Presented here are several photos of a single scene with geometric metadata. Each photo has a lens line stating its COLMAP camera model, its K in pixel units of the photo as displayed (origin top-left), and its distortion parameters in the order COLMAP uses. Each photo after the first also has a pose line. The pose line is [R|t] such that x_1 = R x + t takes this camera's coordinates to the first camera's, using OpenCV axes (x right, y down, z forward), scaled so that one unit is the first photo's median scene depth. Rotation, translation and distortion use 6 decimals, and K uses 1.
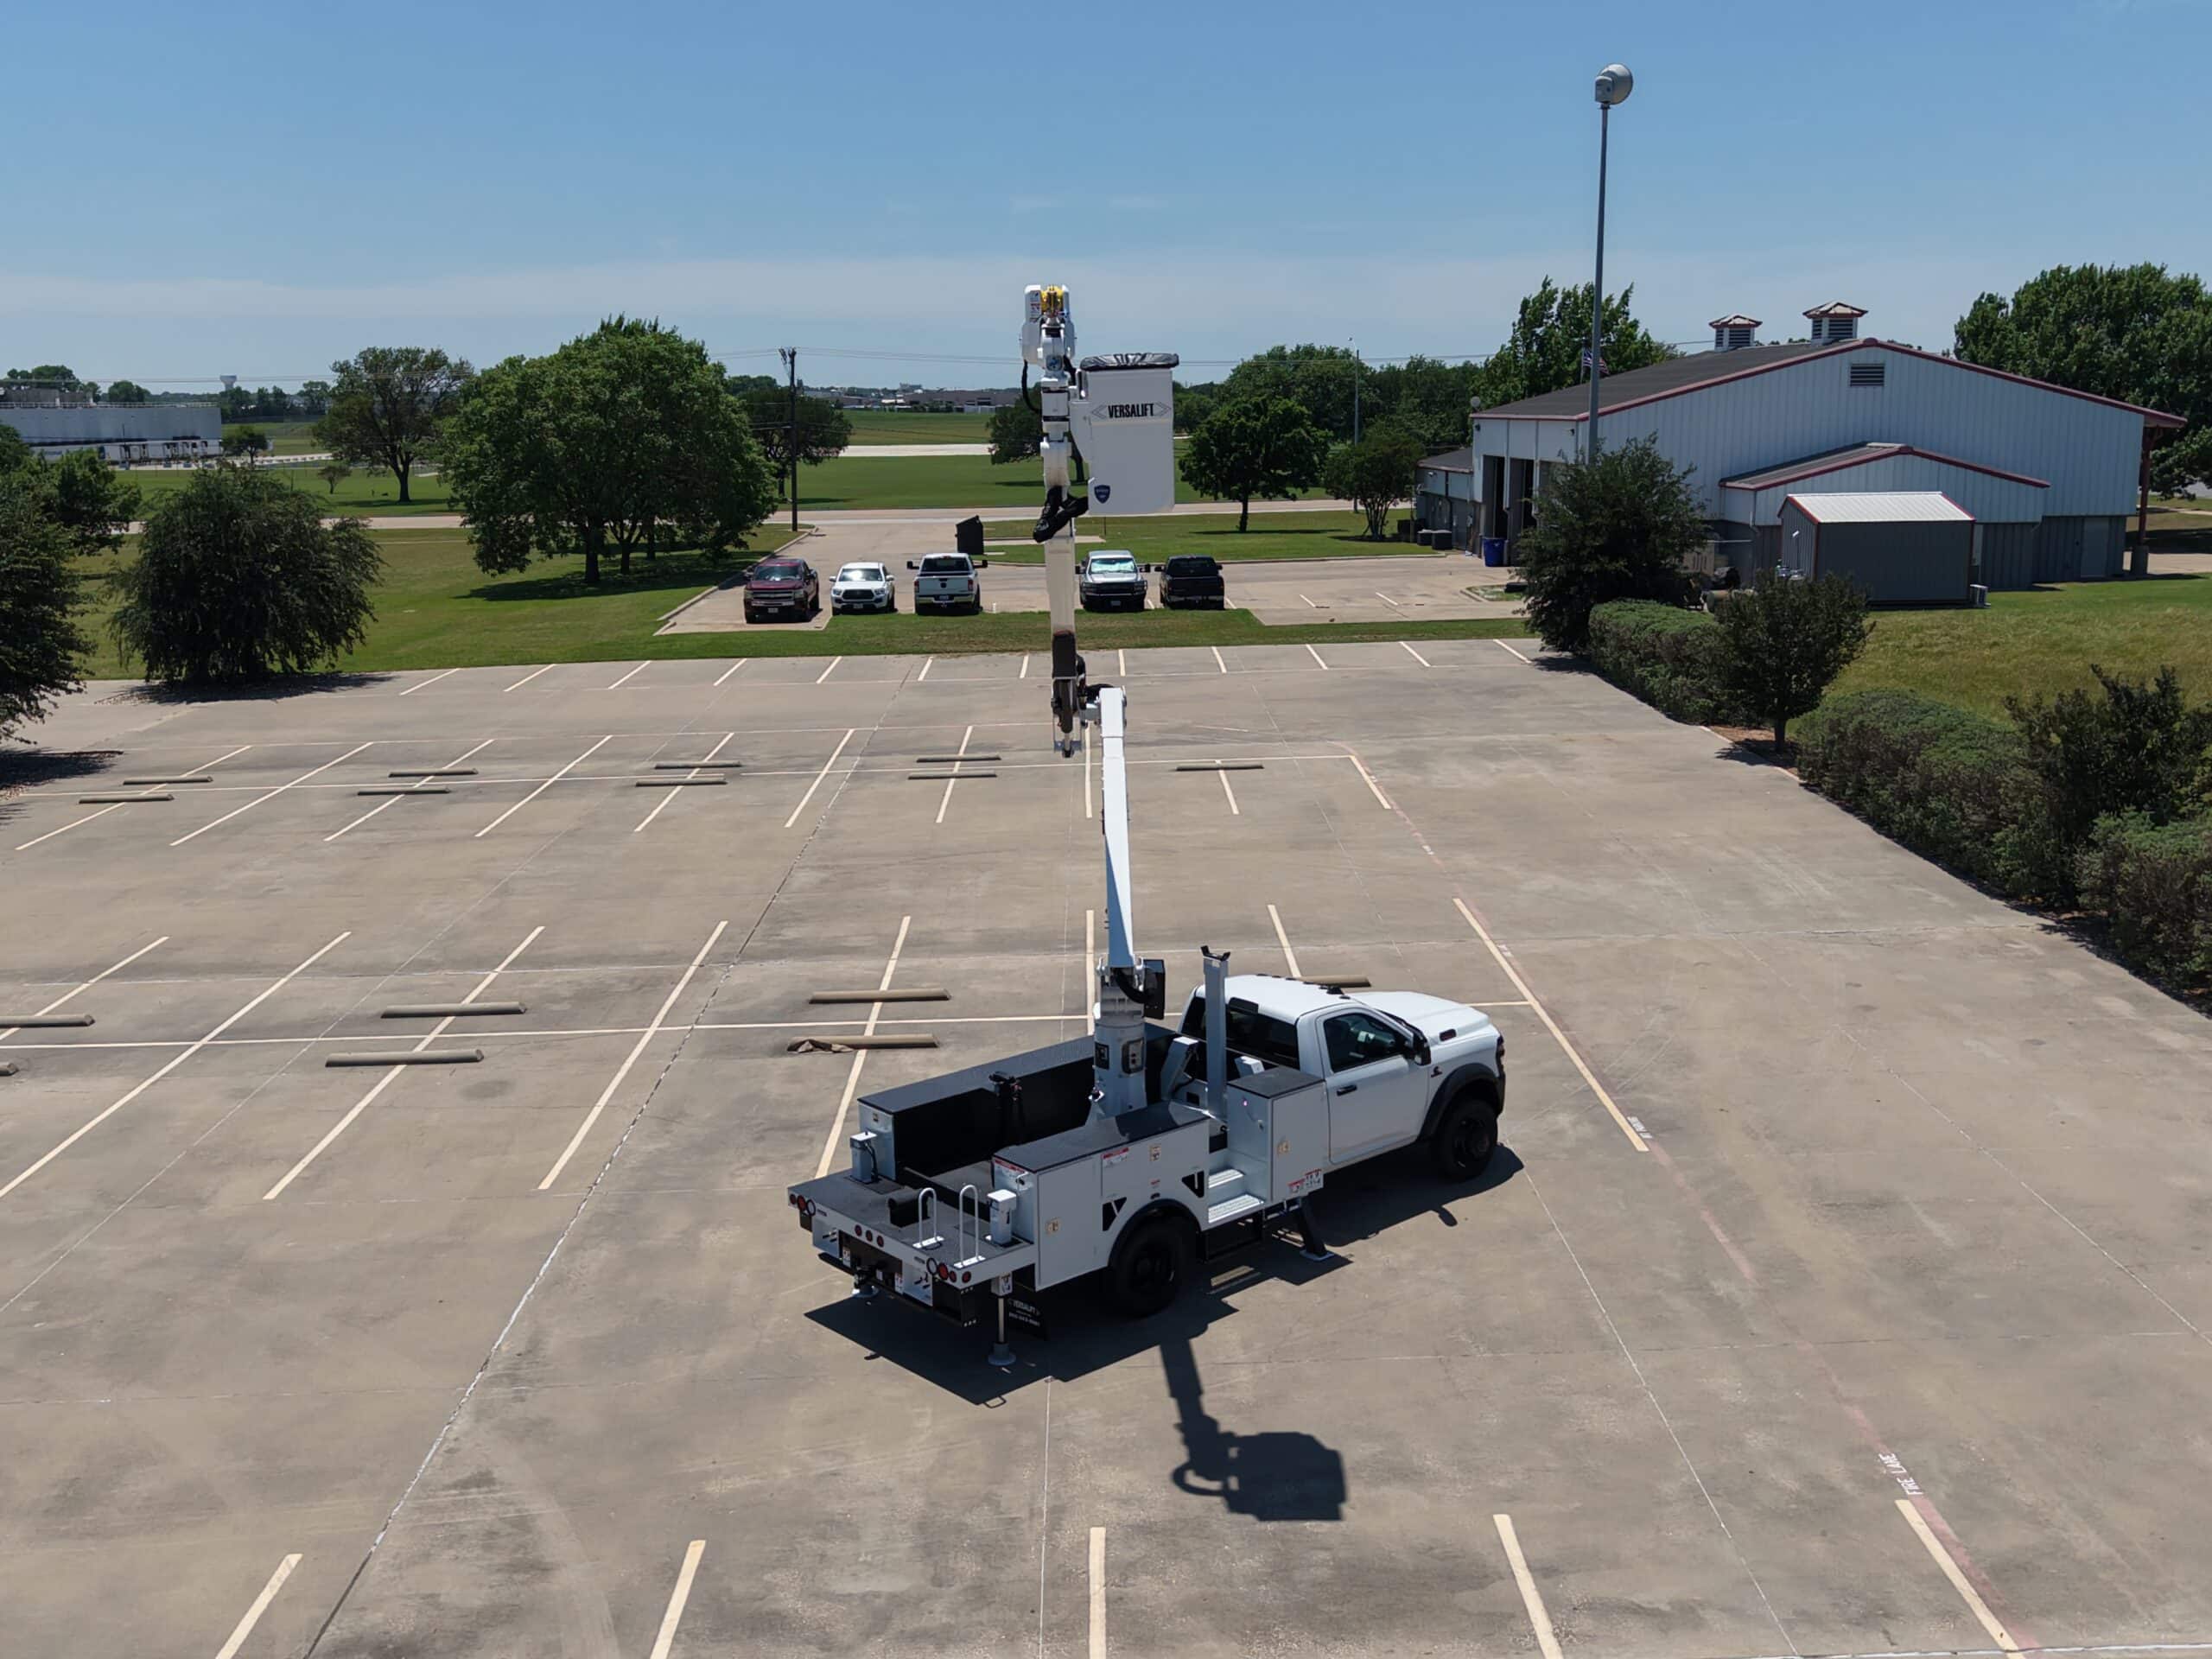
lens RADIAL K [[2196.2, 0, 1106.0], [0, 2196.2, 829.5], [0, 0, 1]] dist [0.109313, -0.272218]
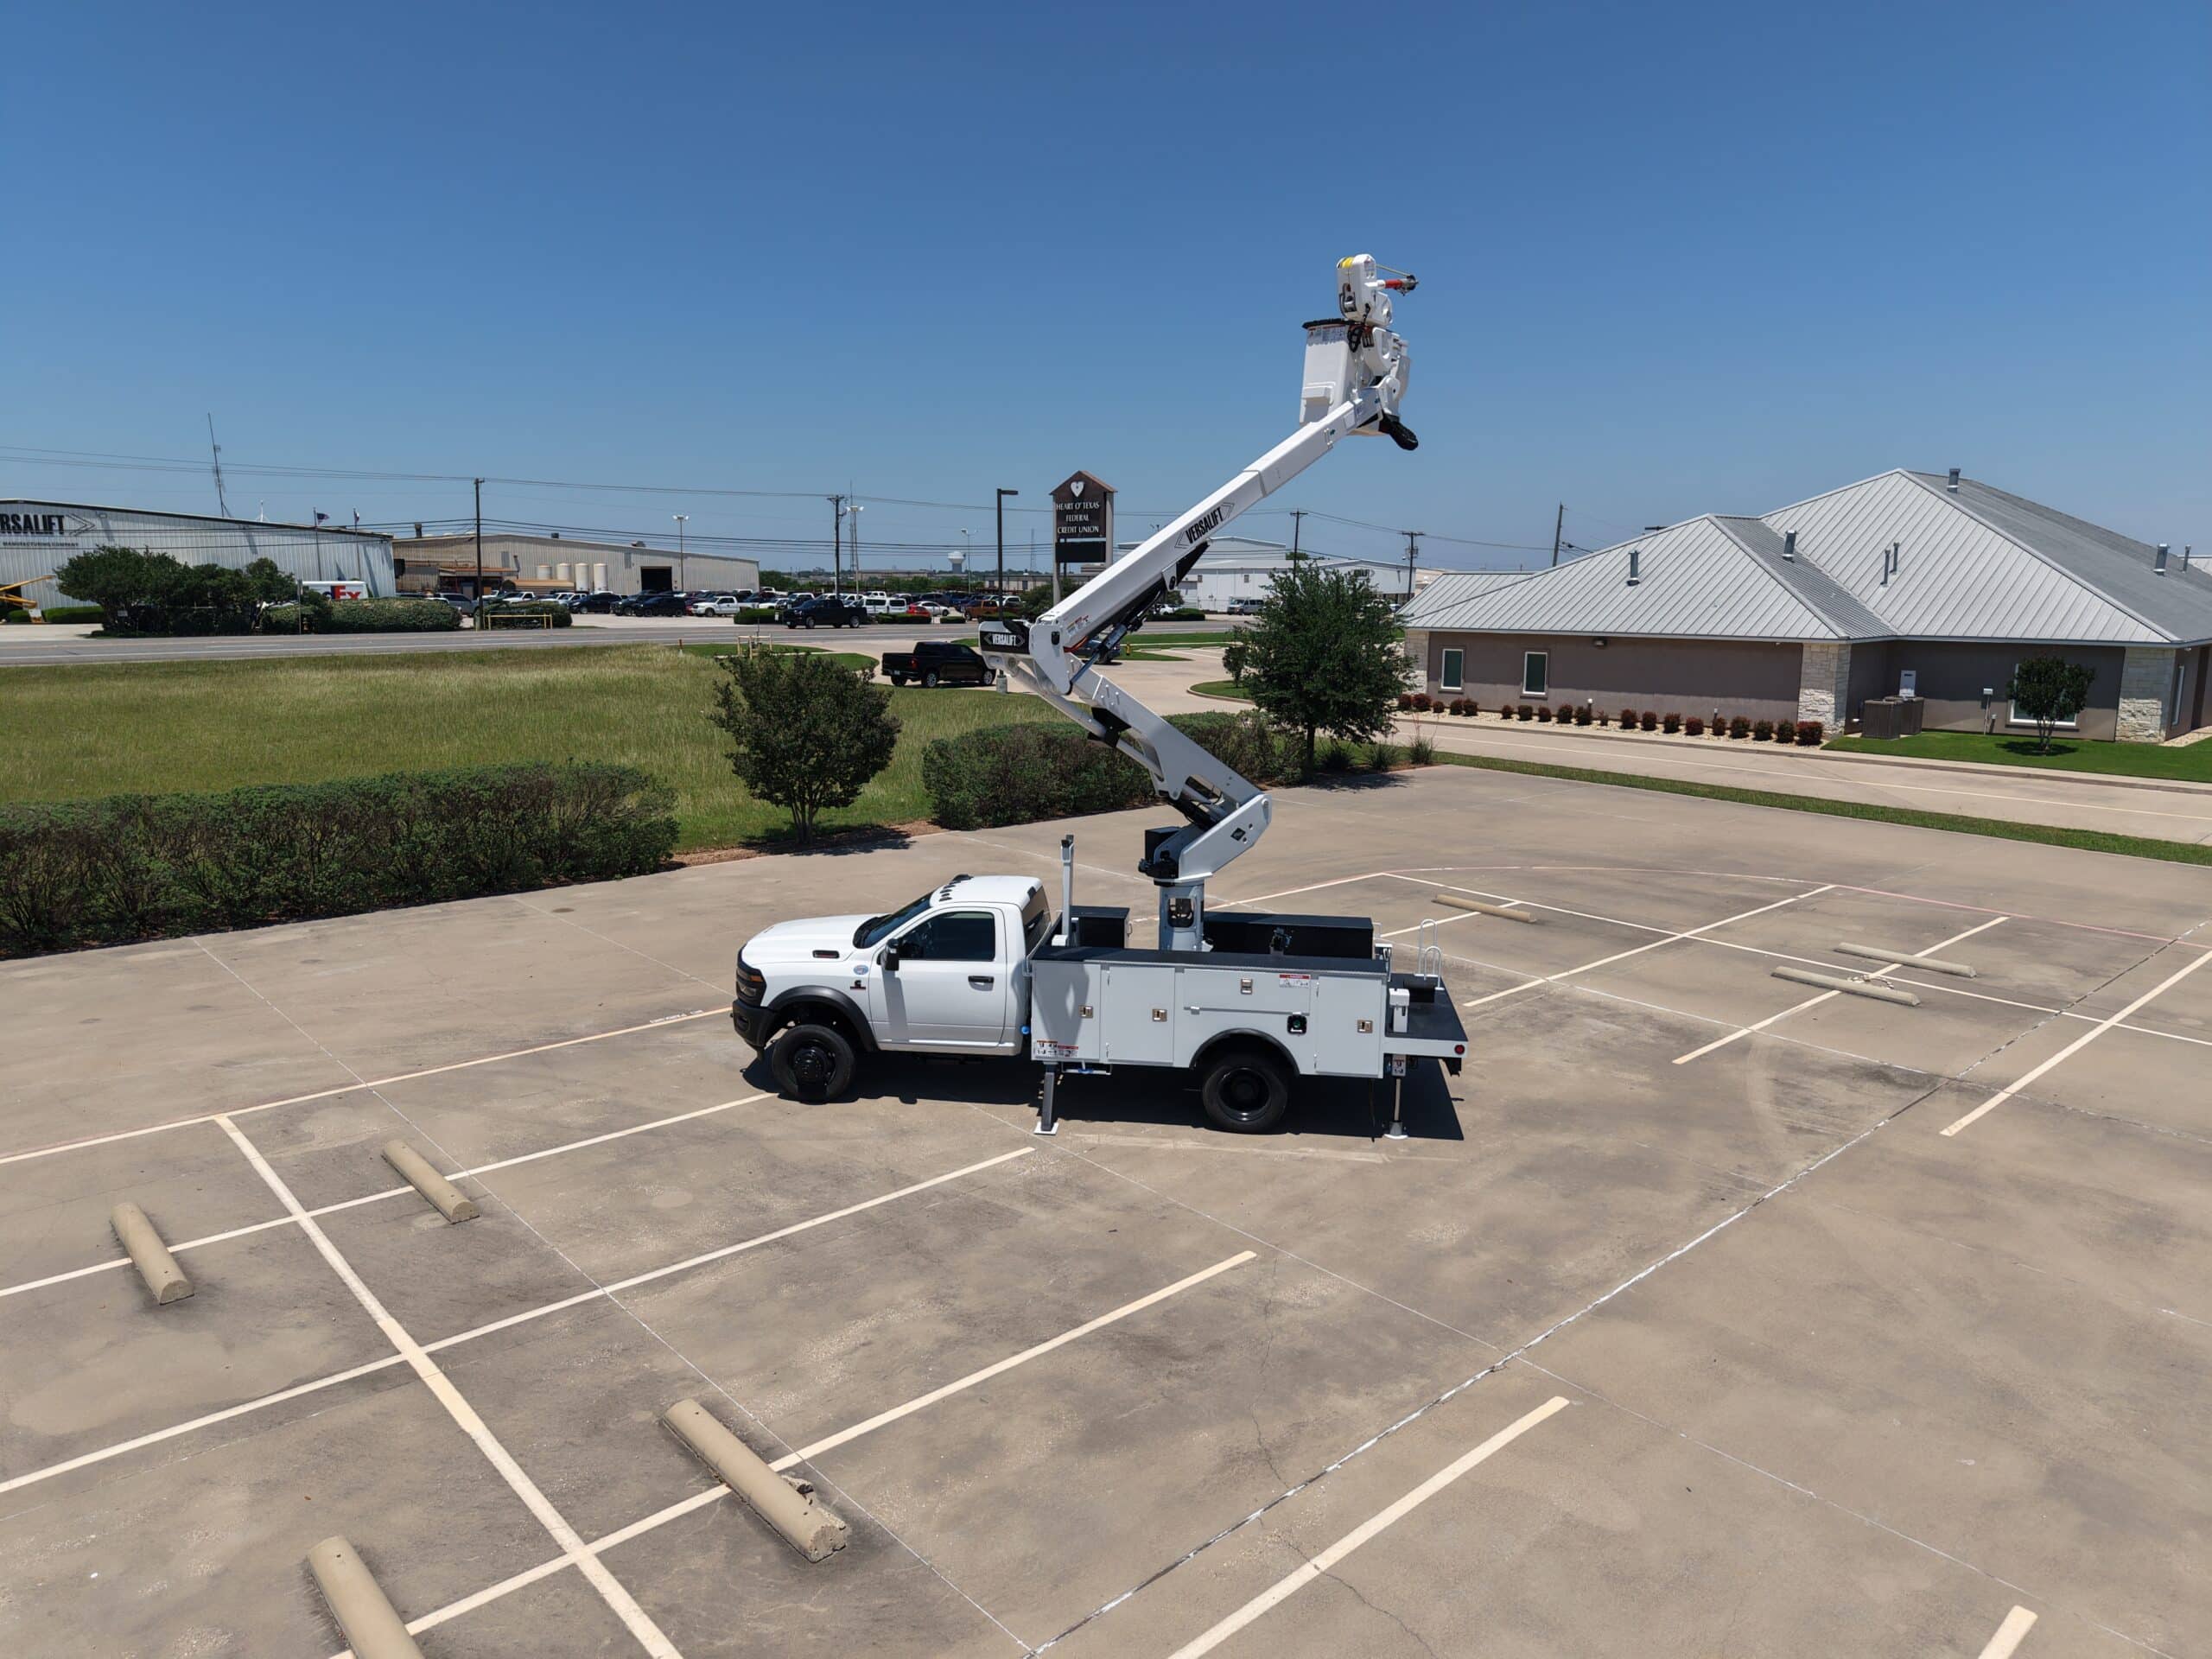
lens RADIAL K [[1480.1, 0, 1106.0], [0, 1480.1, 829.5], [0, 0, 1]] dist [0.022394, -0.023885]
pose [[-0.670200, -0.117517, 0.732817, -0.513361], [0.145260, 0.947518, 0.284796, -0.159884], [-0.727826, 0.297320, -0.617956, 1.450303]]
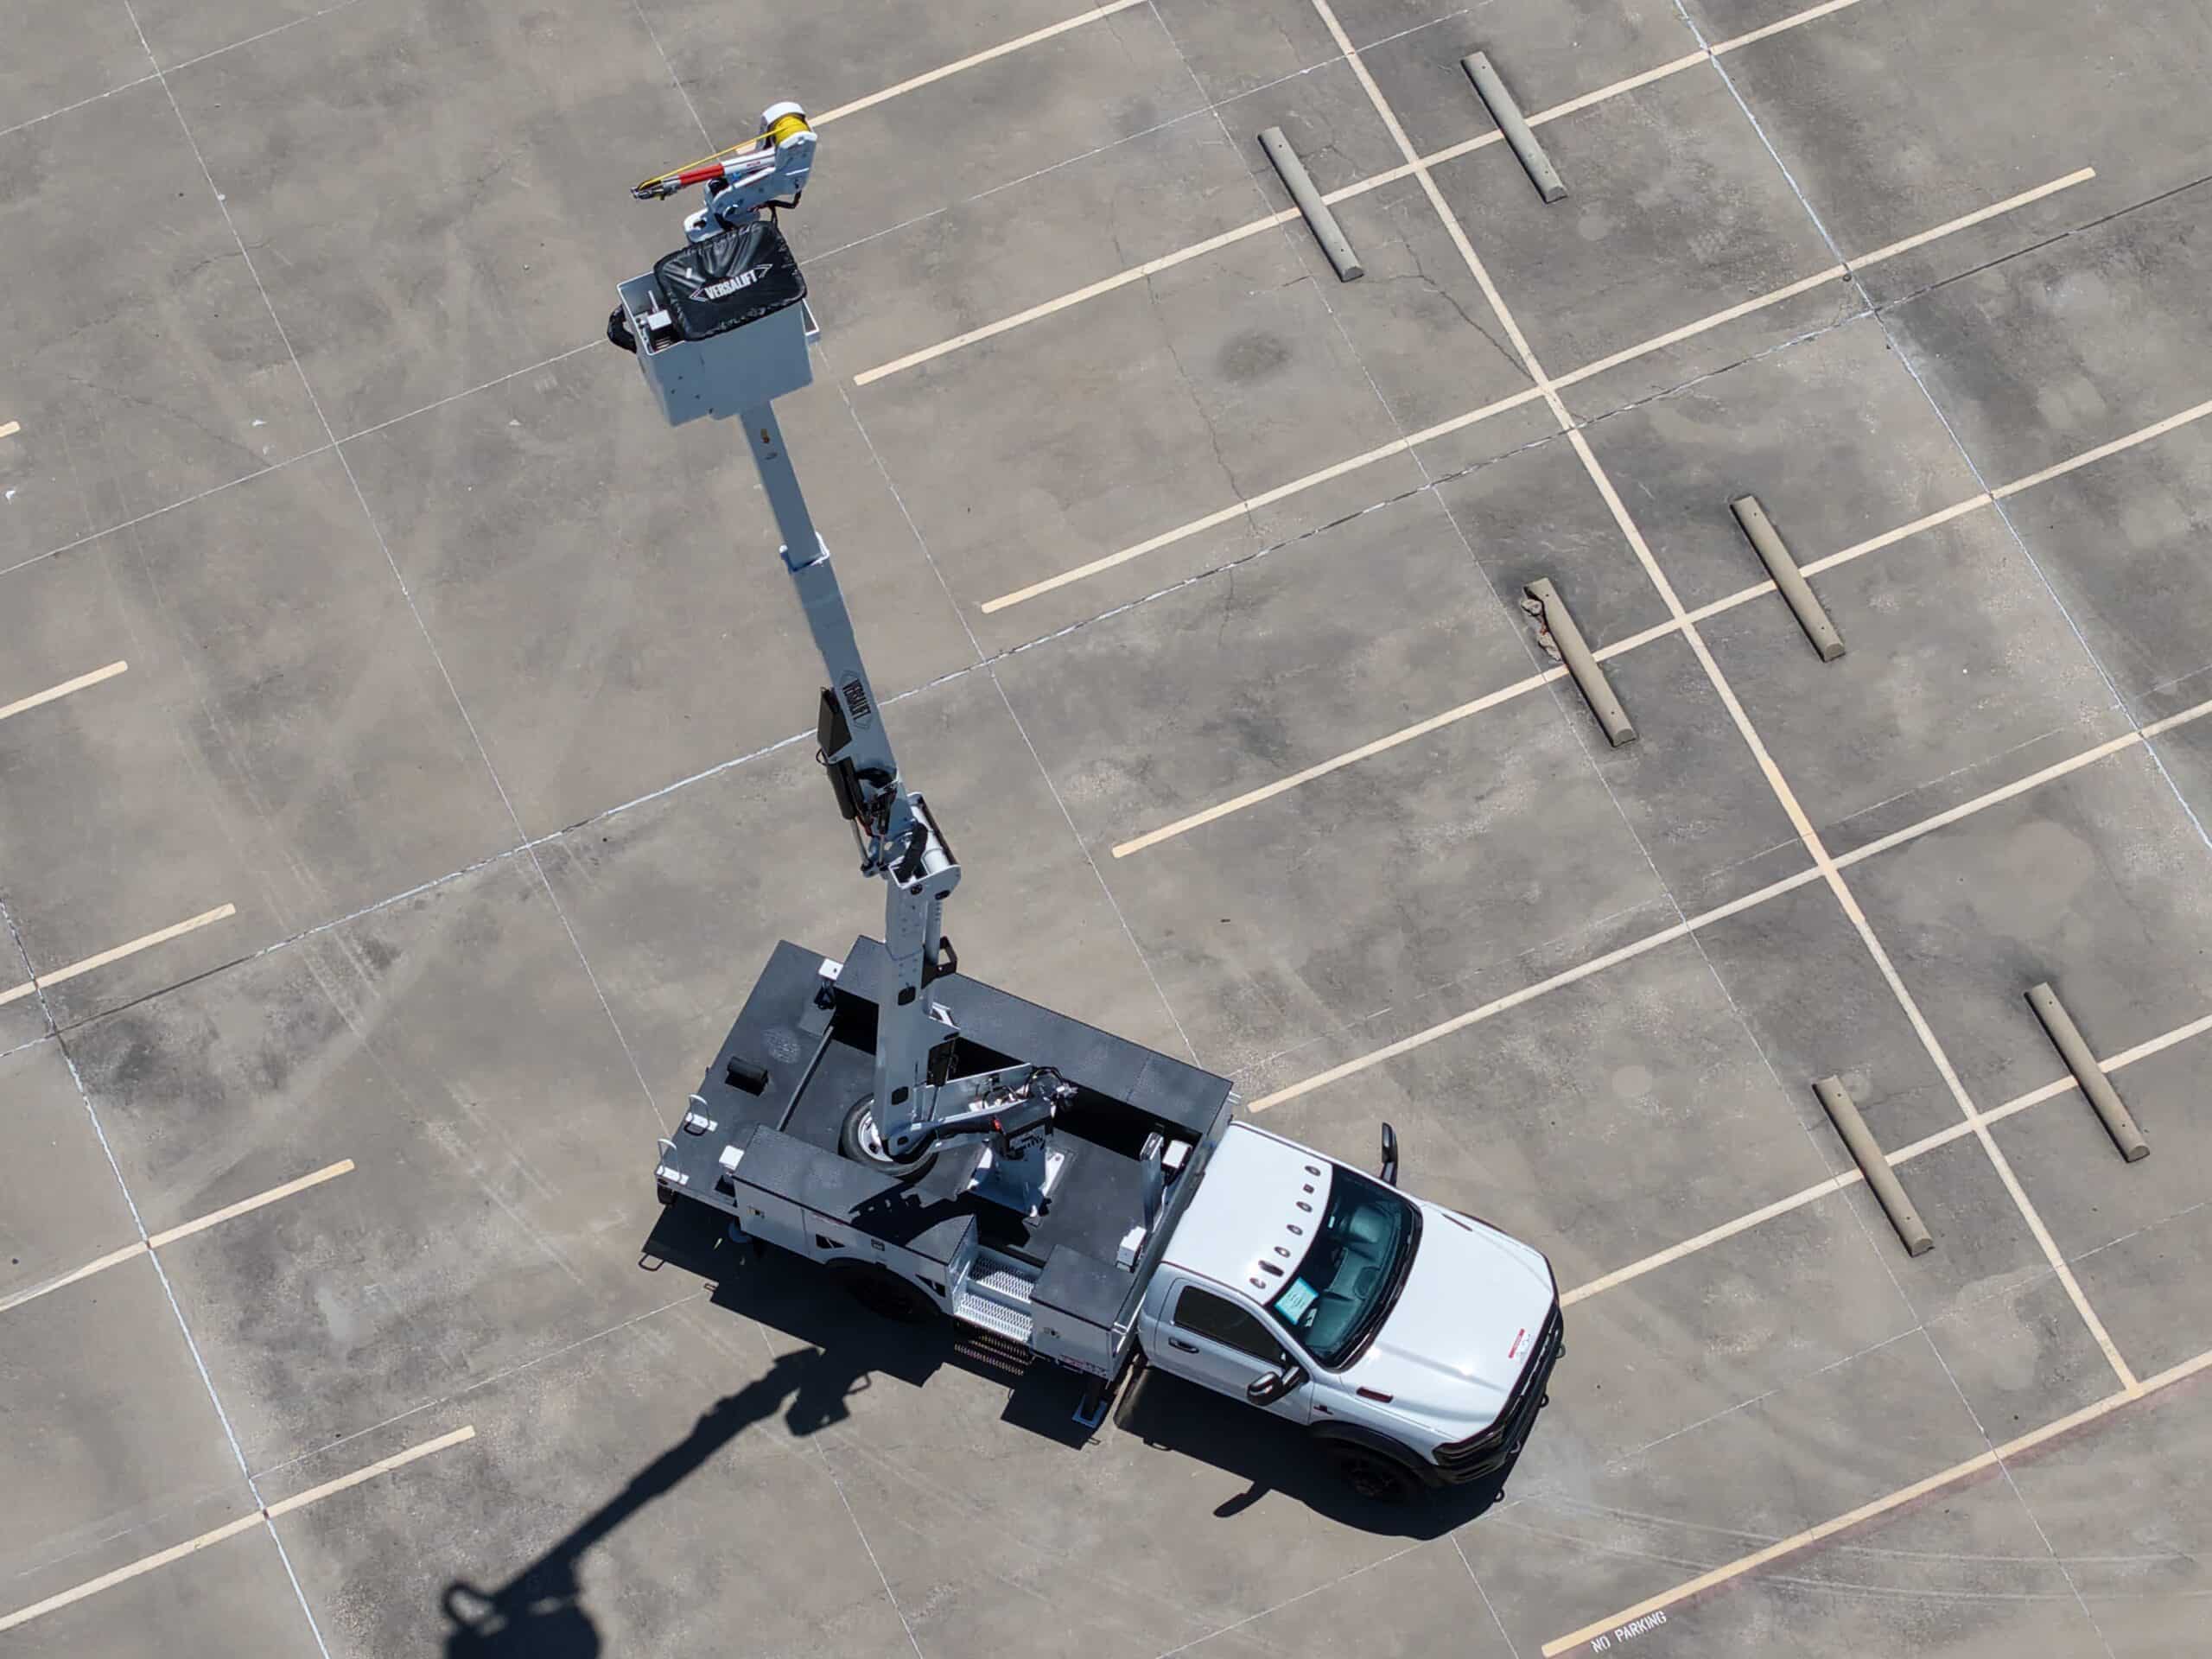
lens RADIAL K [[6666.2, 0, 1106.0], [0, 6666.2, 829.5], [0, 0, 1]] dist [-0.238973, 0.031089]
pose [[0.408061, 0.794885, -0.449048, 1.121318], [-0.170067, 0.549437, 0.818044, -2.150836], [0.896974, -0.257444, 0.359388, 0.076622]]
